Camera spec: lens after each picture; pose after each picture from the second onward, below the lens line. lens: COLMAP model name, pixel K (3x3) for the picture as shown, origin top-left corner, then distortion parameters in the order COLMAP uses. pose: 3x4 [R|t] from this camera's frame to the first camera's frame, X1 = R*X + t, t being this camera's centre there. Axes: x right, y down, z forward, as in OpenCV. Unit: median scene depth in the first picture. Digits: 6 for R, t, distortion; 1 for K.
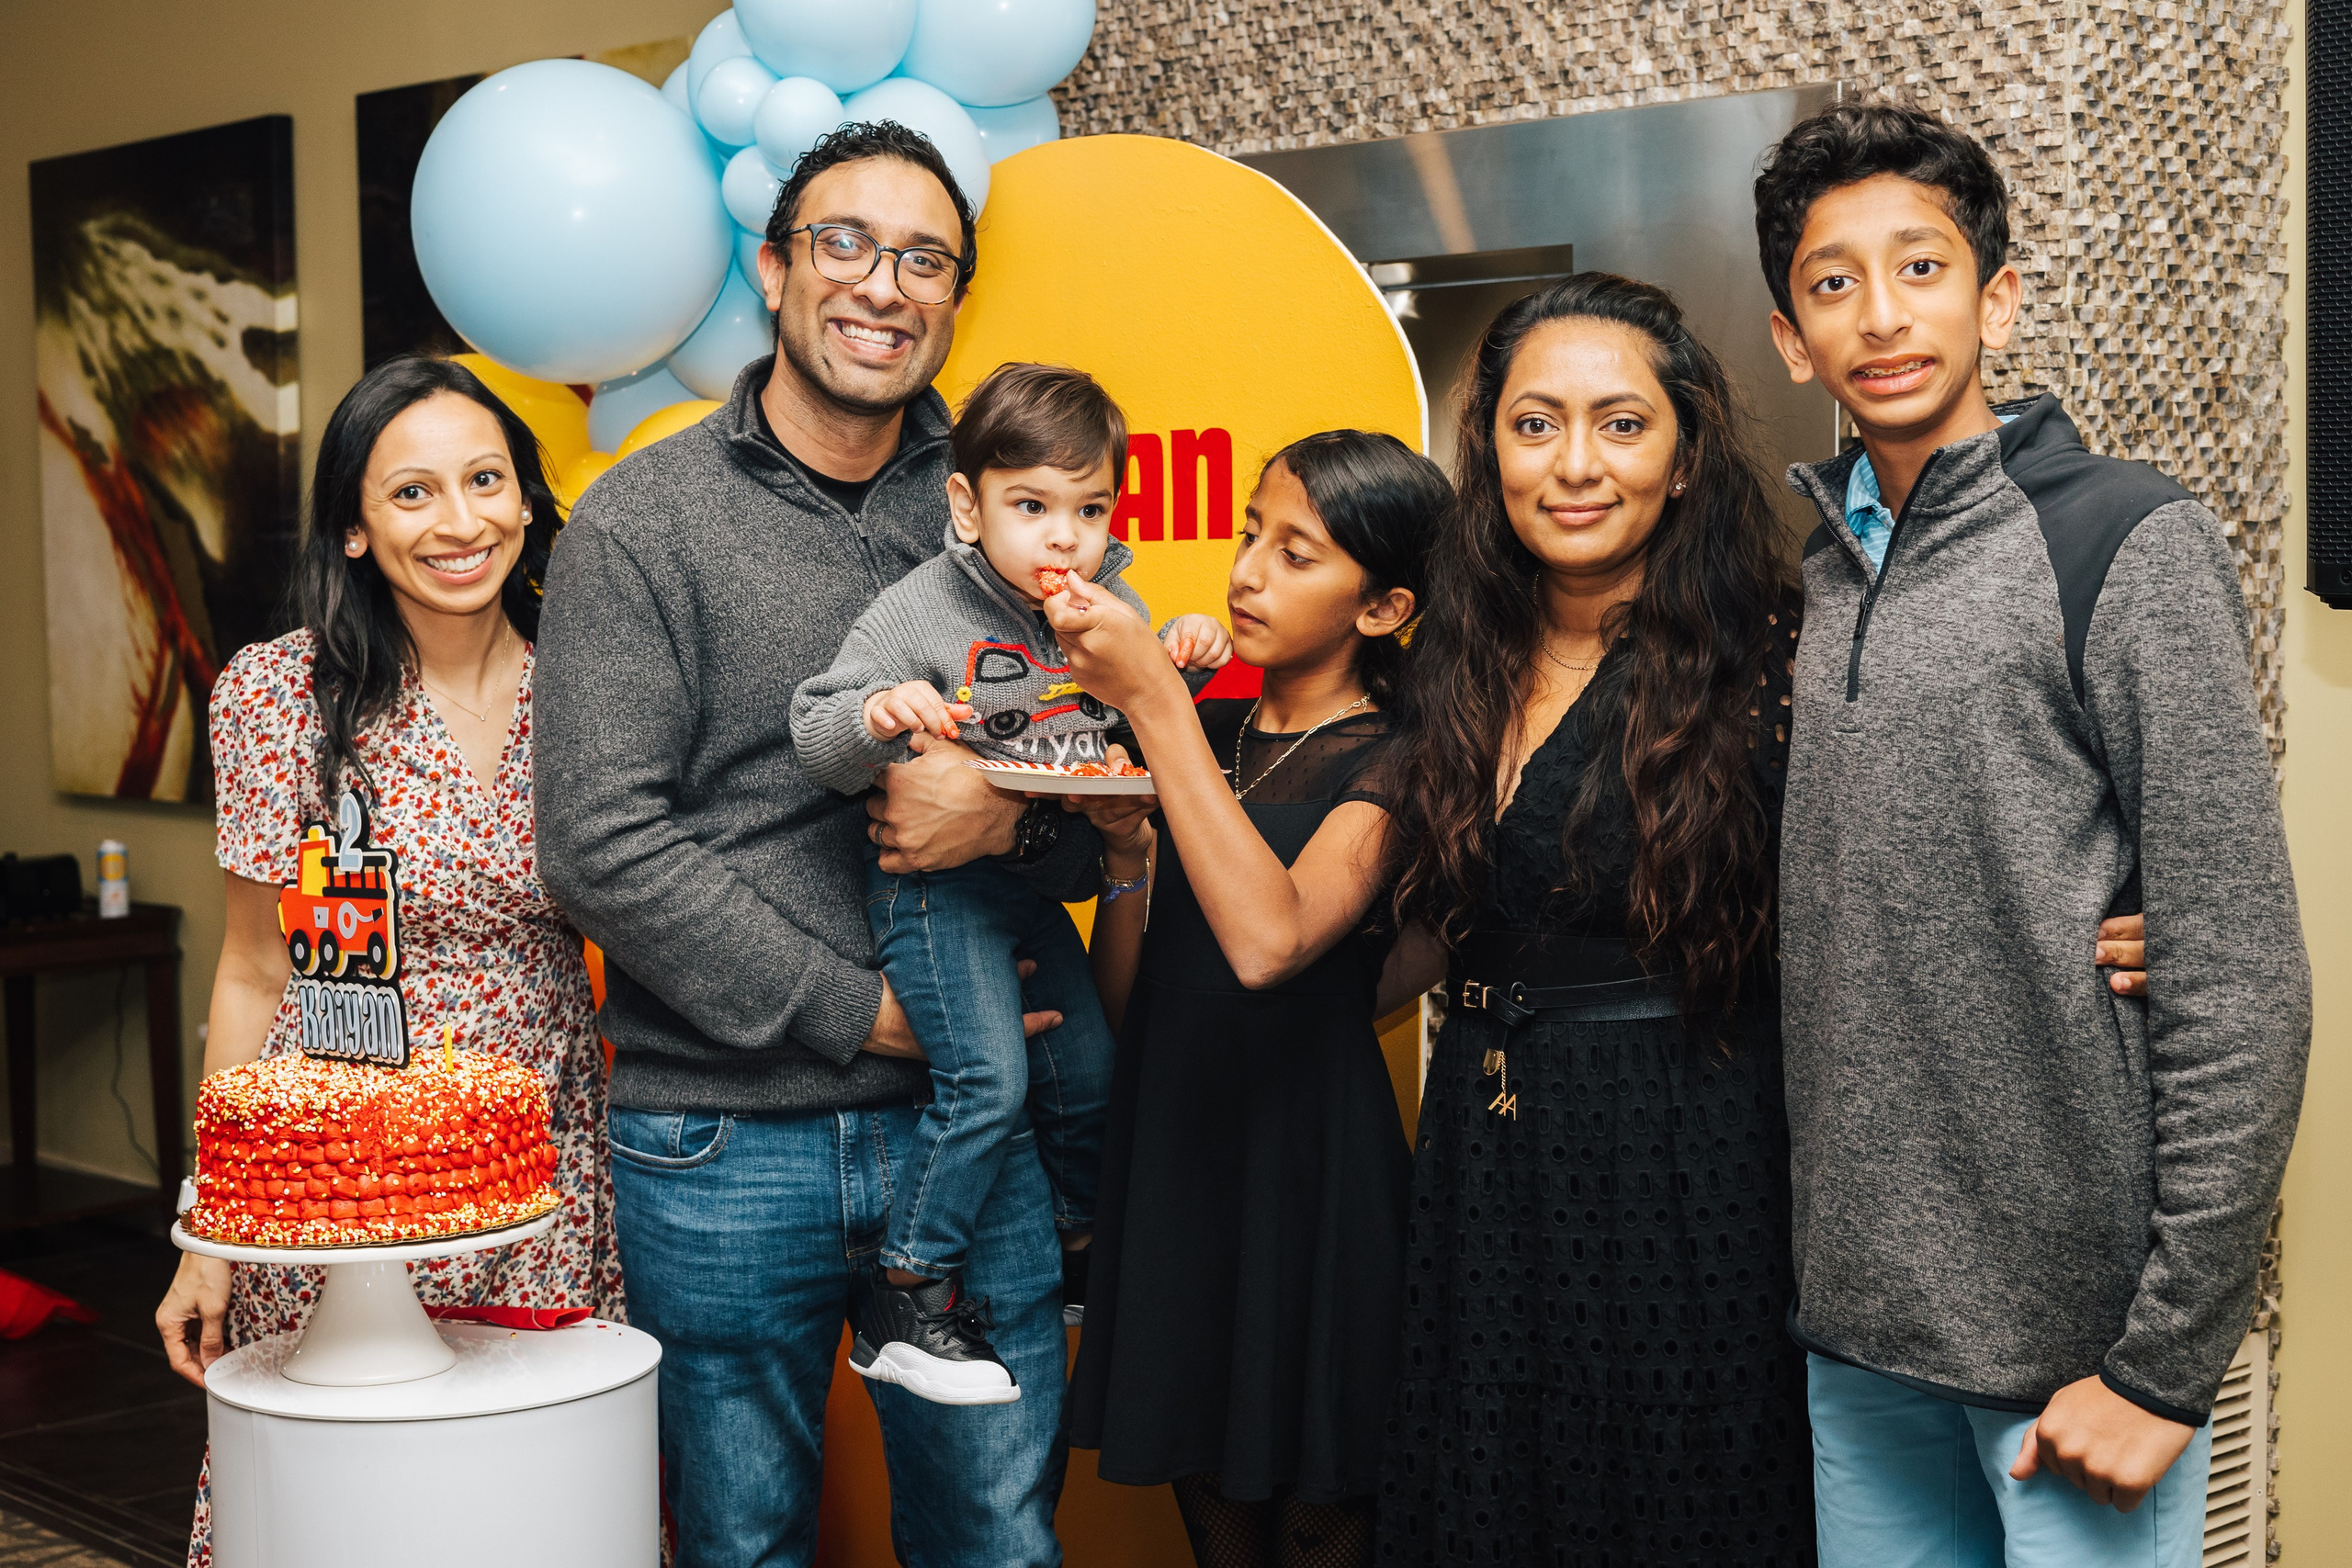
lens RADIAL K [[3554.4, 0, 1161.5], [0, 3554.4, 761.9], [0, 0, 1]] dist [-0.009979, 0.116667]
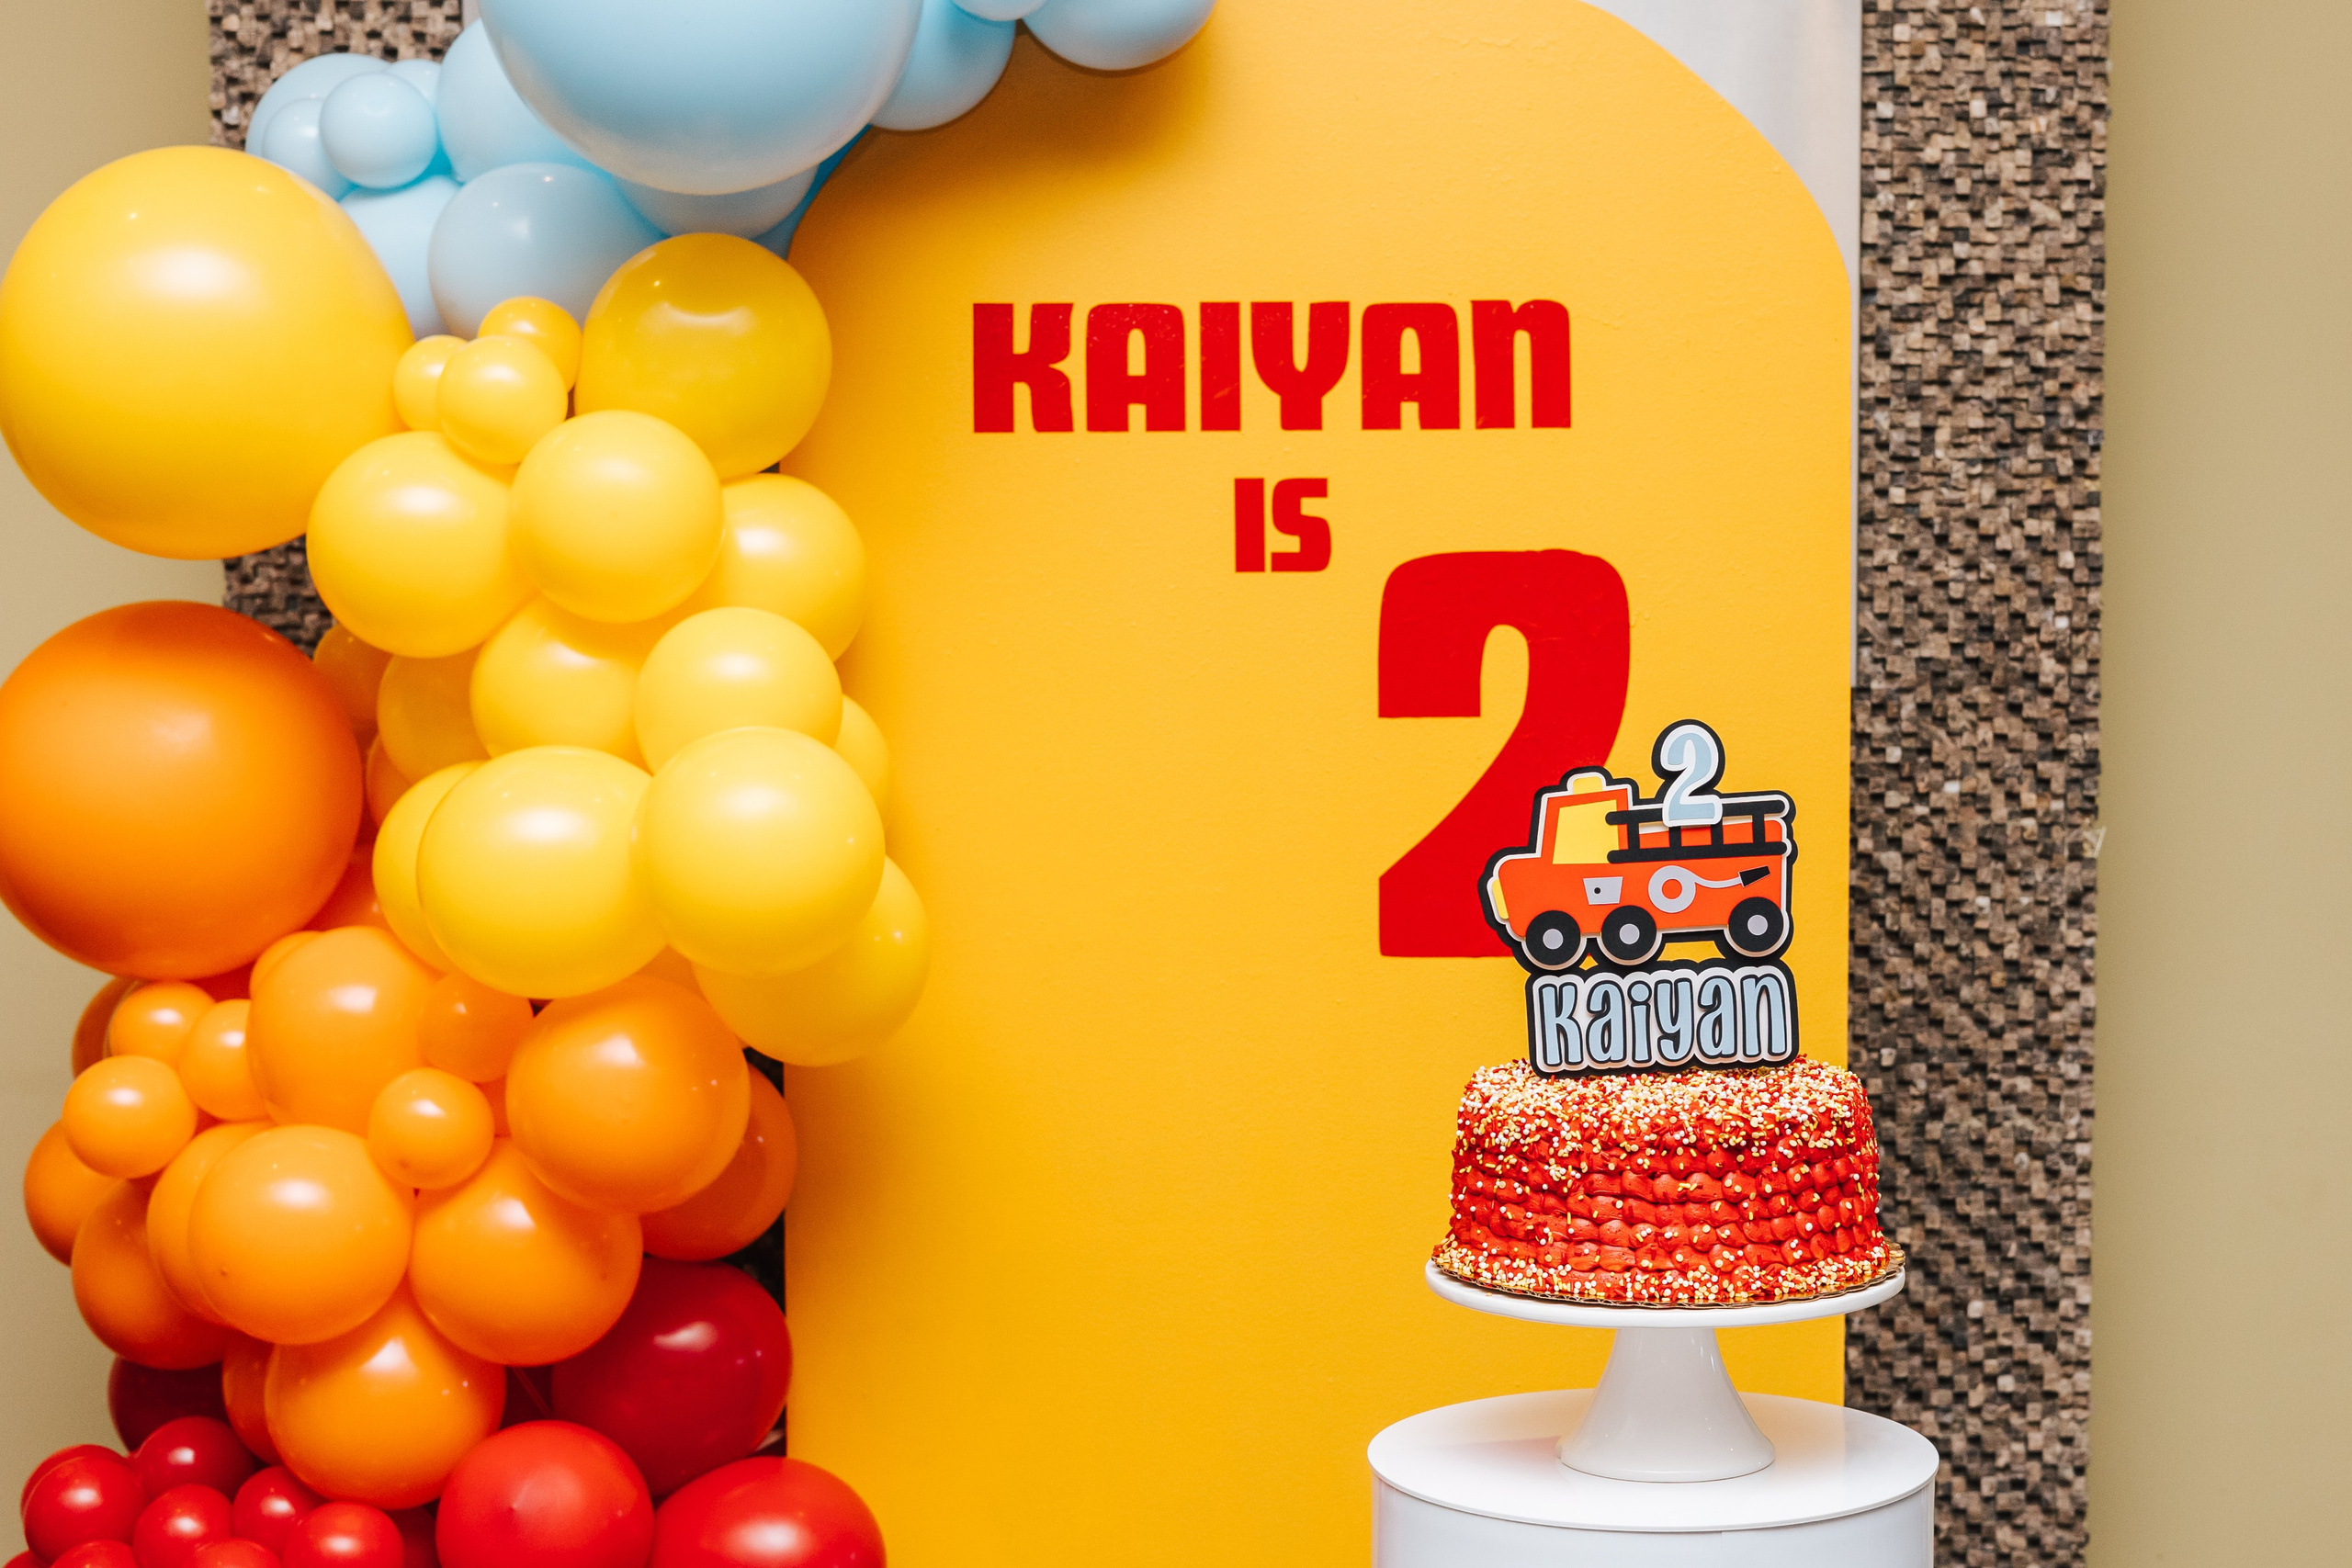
lens RADIAL K [[4070.6, 0, 1428.6], [0, 4070.6, 785.2], [0, 0, 1]] dist [-0.001993, 0.090843]
pose [[0.654868, -0.047889, 0.754224, -0.716262], [0.041243, 0.998768, 0.027606, -0.004049], [-0.754617, 0.013028, 0.656036, 0.353529]]
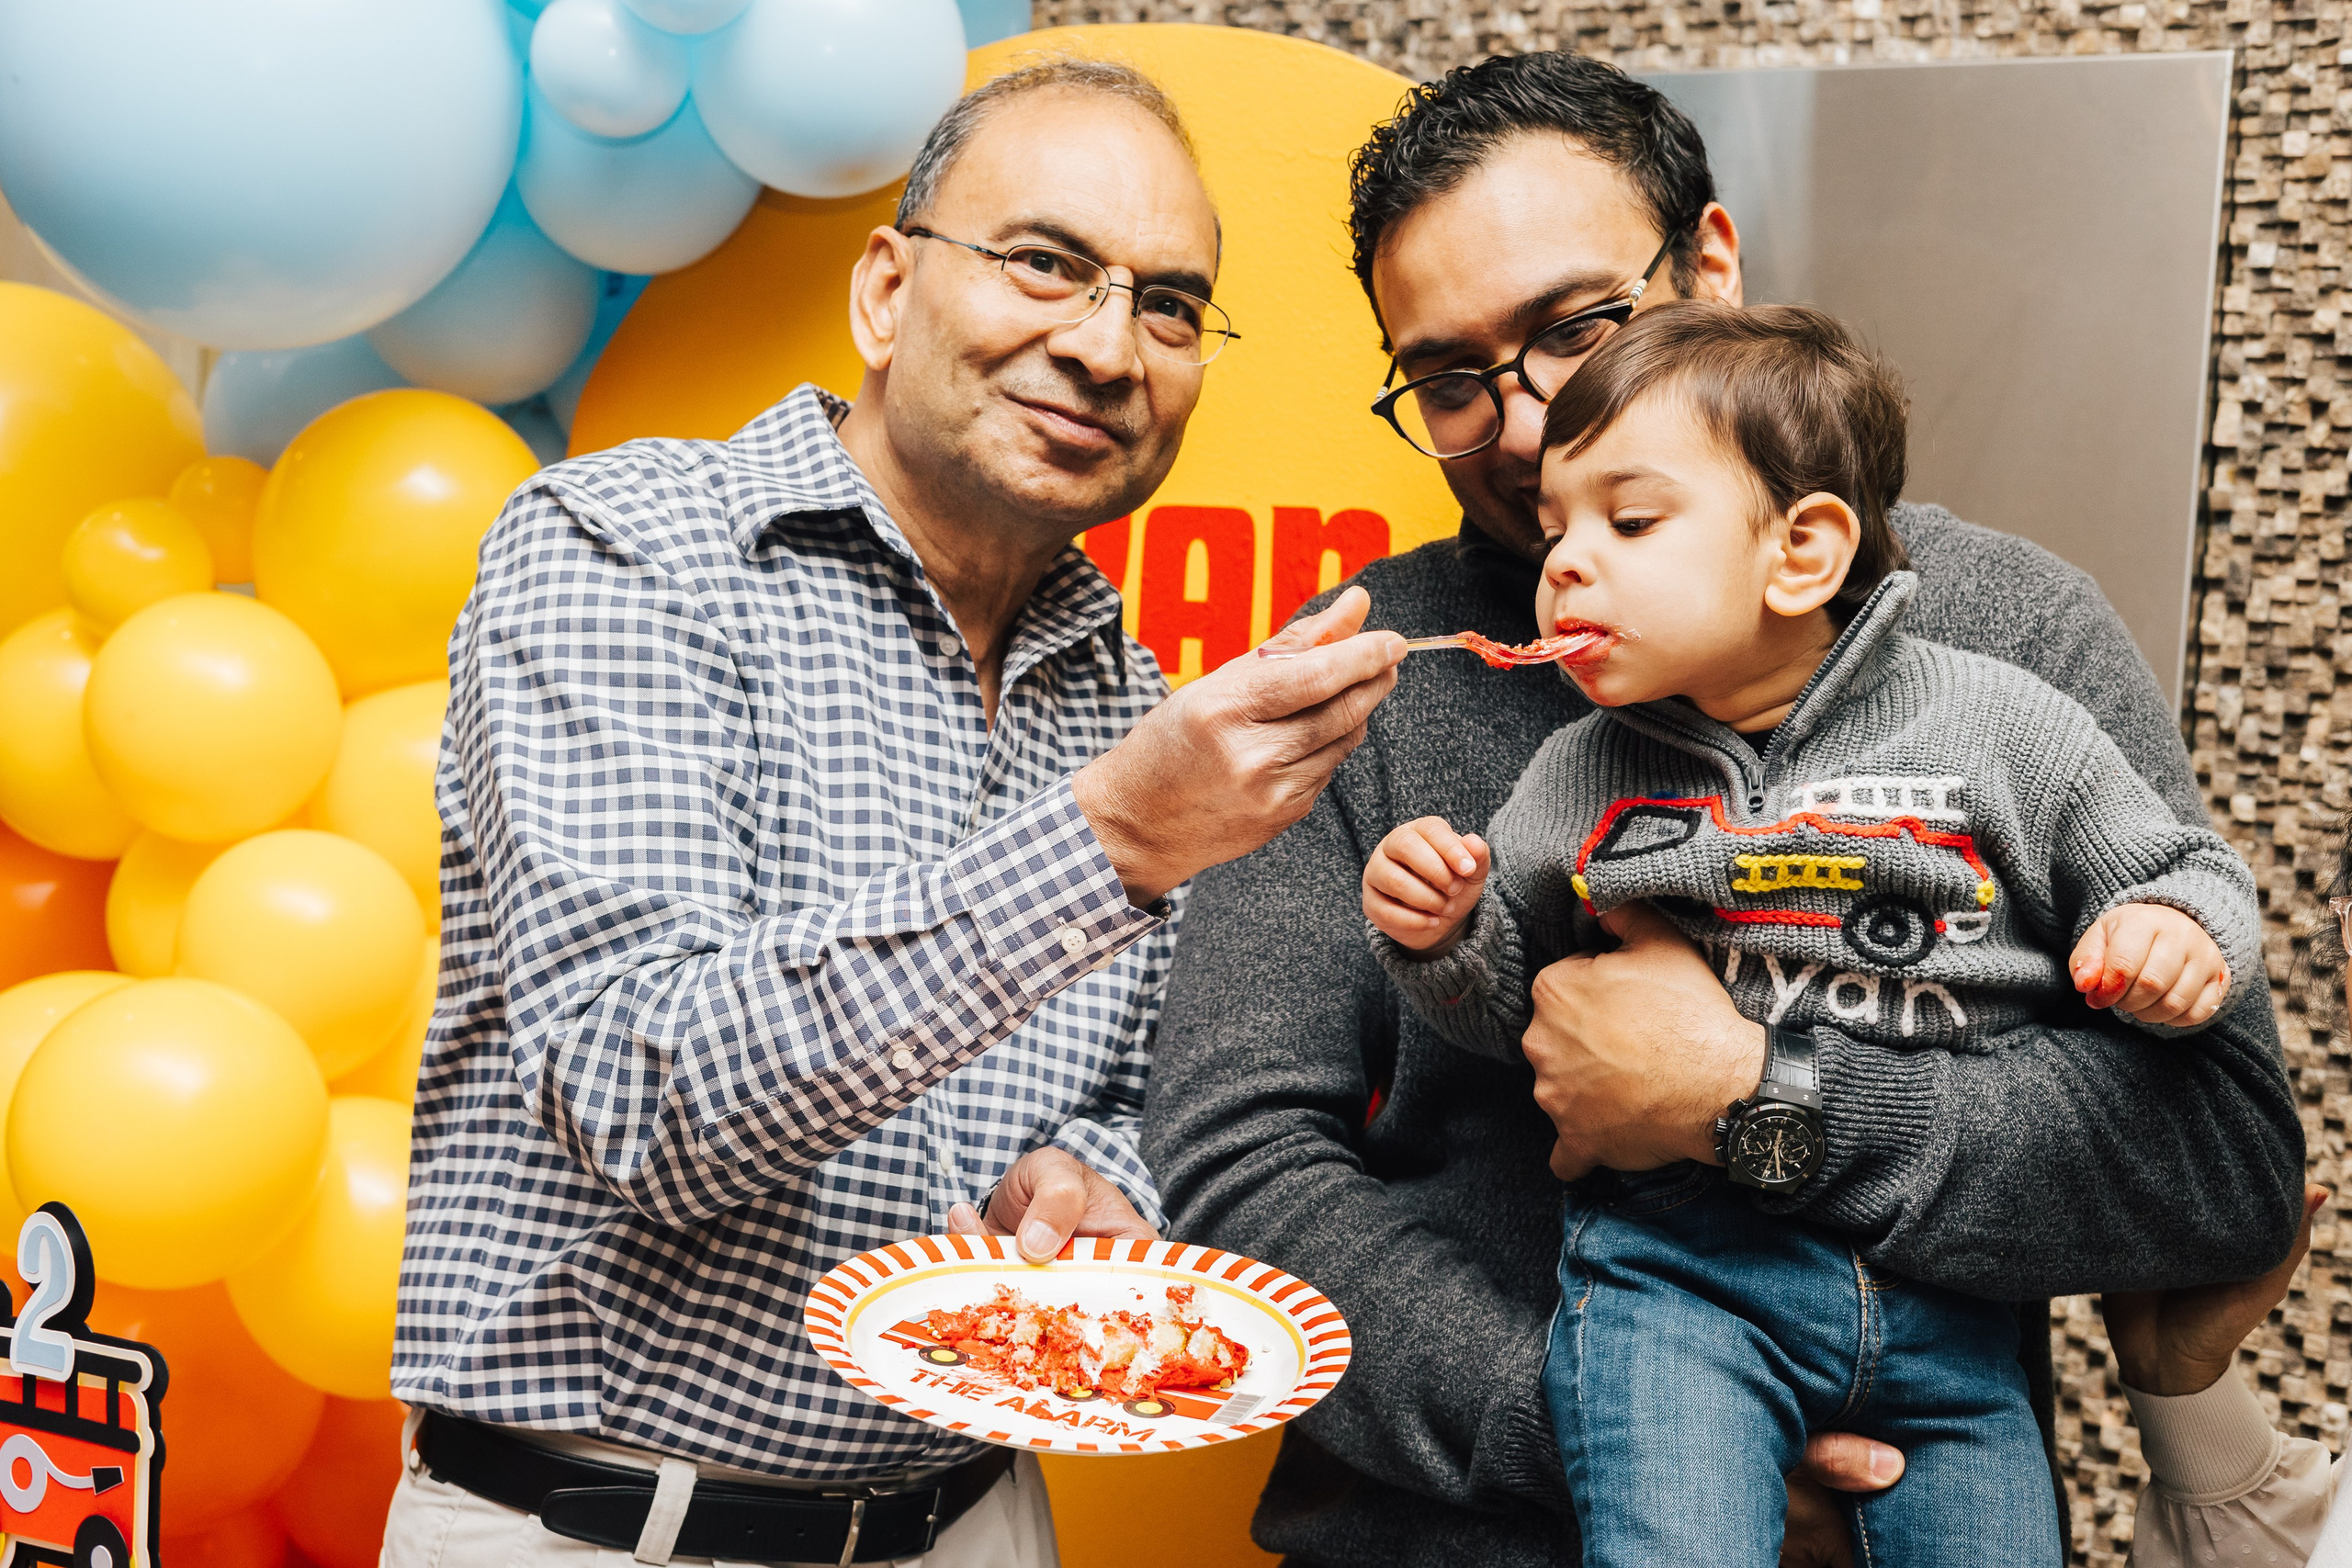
lens RADIAL K [[3442.3, 0, 1177.7], [0, 3442.3, 780.3], [0, 0, 1]] dist [0.007476, 0.061056]
pose [[0.969582, 0.048038, 0.240009, -0.150053], [-0.050674, 0.998704, 0.004824, -0.045028], [-0.239466, -0.016839, 0.970759, 0.398330]]
